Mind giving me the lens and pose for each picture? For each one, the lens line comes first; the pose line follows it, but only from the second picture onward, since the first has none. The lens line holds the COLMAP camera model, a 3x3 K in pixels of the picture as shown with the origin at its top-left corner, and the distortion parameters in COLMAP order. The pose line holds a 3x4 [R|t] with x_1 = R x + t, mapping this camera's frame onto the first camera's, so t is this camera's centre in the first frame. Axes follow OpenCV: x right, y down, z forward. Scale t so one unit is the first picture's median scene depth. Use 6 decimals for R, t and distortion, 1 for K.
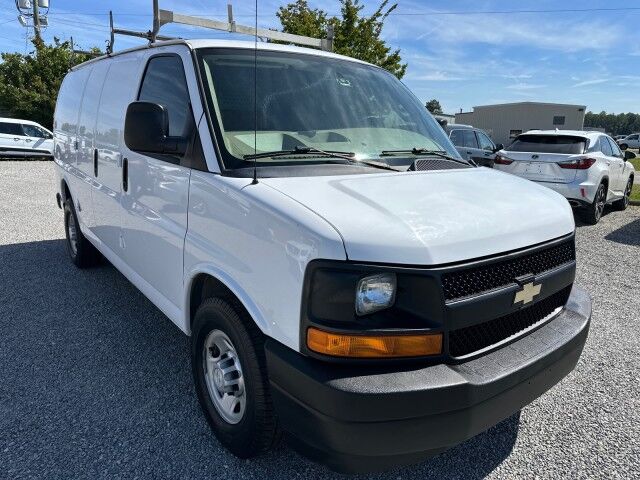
lens RADIAL K [[457.9, 0, 317.6], [0, 457.9, 240.6], [0, 0, 1]] dist [0.038920, -0.040308]
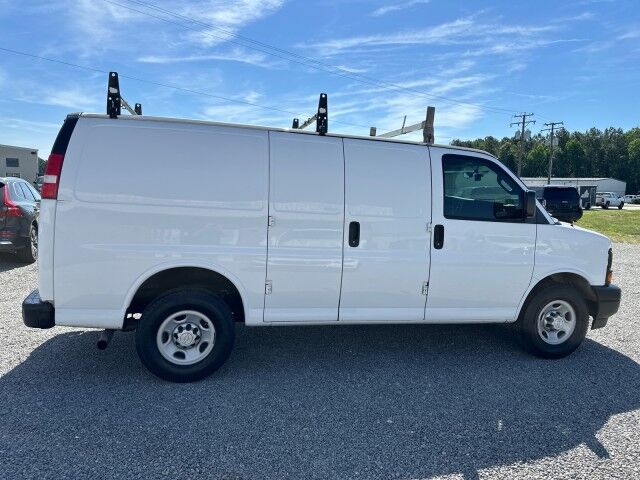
lens RADIAL K [[457.9, 0, 319.4], [0, 457.9, 236.9], [0, 0, 1]] dist [0.038920, -0.040308]
pose [[0.396631, -0.114211, 0.910845, -2.170618], [0.196336, 0.979825, 0.037365, -0.319104], [-0.896736, 0.164012, 0.411053, 0.926686]]
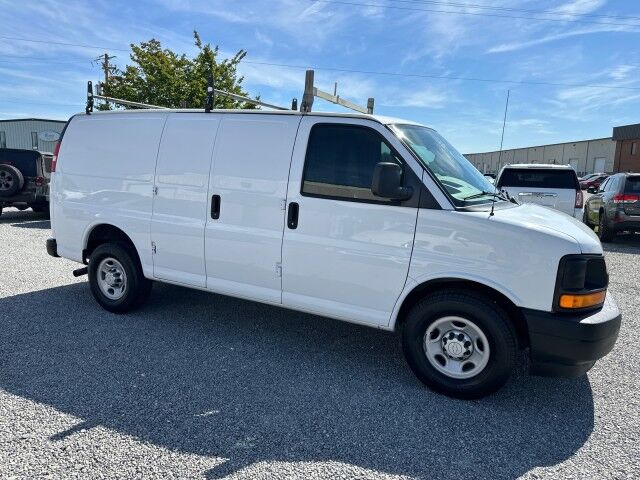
lens RADIAL K [[457.9, 0, 318.2], [0, 457.9, 242.7], [0, 0, 1]] dist [0.038920, -0.040308]
pose [[0.903094, -0.069239, 0.423824, -1.064500], [0.096896, 0.994320, -0.044030, -0.013778], [-0.418368, 0.080830, 0.904674, -0.149003]]
